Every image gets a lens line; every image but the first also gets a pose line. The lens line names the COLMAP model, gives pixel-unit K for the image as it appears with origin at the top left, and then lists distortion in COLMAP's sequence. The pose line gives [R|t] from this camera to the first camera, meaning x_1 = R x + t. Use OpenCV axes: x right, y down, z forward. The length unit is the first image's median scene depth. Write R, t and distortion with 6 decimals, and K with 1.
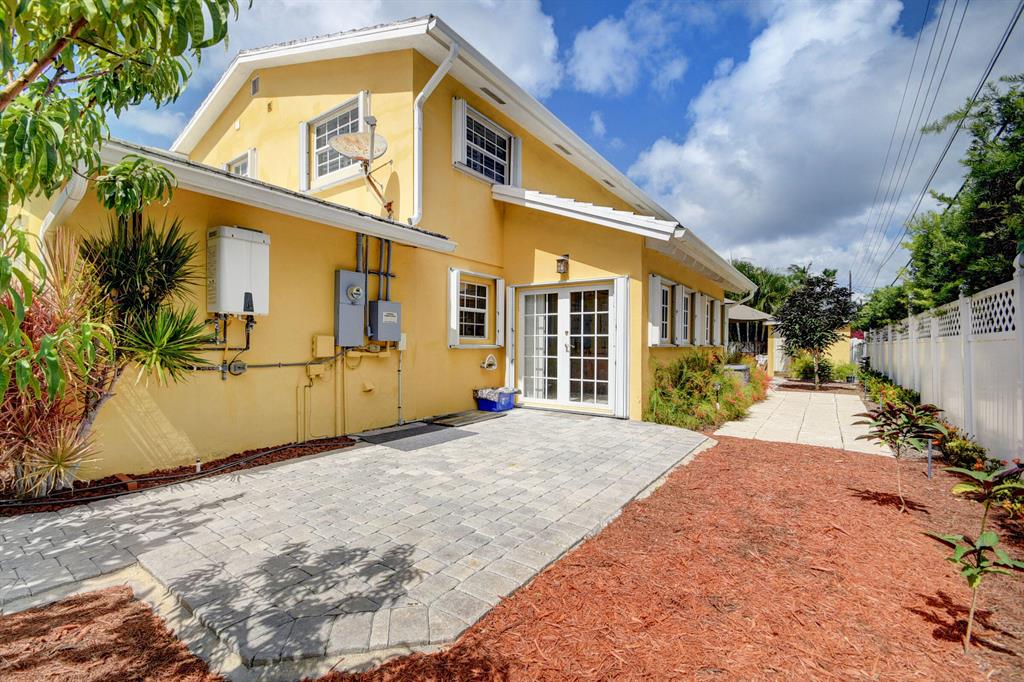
lens RADIAL K [[453.2, 0, 512.7], [0, 453.2, 344.9], [0, 0, 1]] dist [-0.008164, -0.003766]
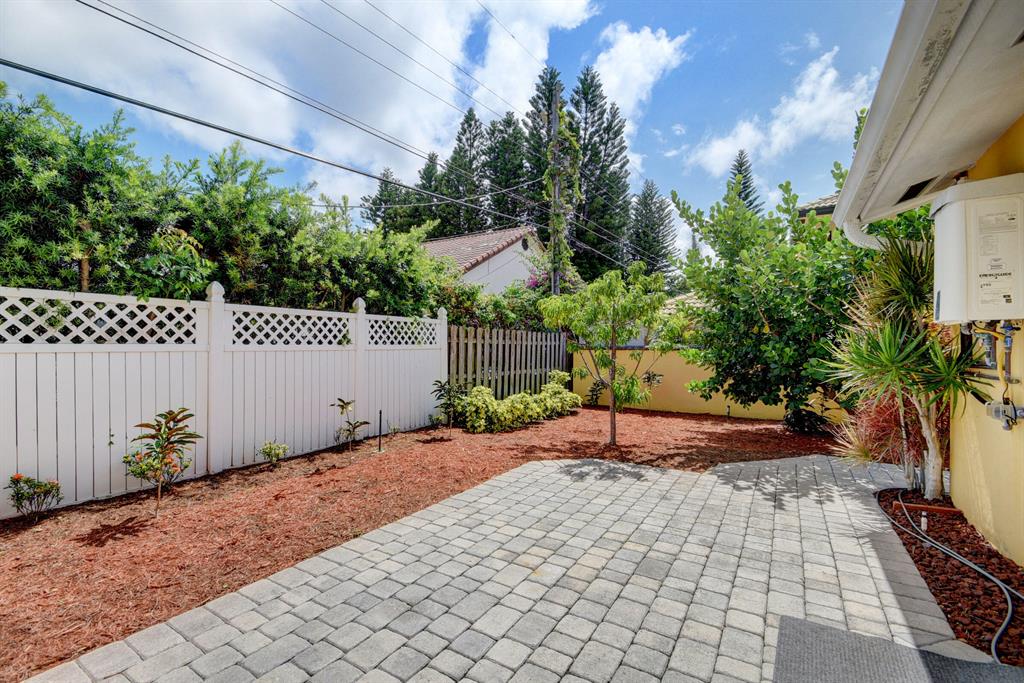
lens RADIAL K [[453.2, 0, 509.6], [0, 453.2, 346.6], [0, 0, 1]] dist [-0.008164, -0.003766]
pose [[-0.998593, -0.007920, -0.052437, 0.102102], [-0.007934, 0.999969, 0.000075, -0.047151], [0.052435, 0.000491, -0.998624, 2.460608]]
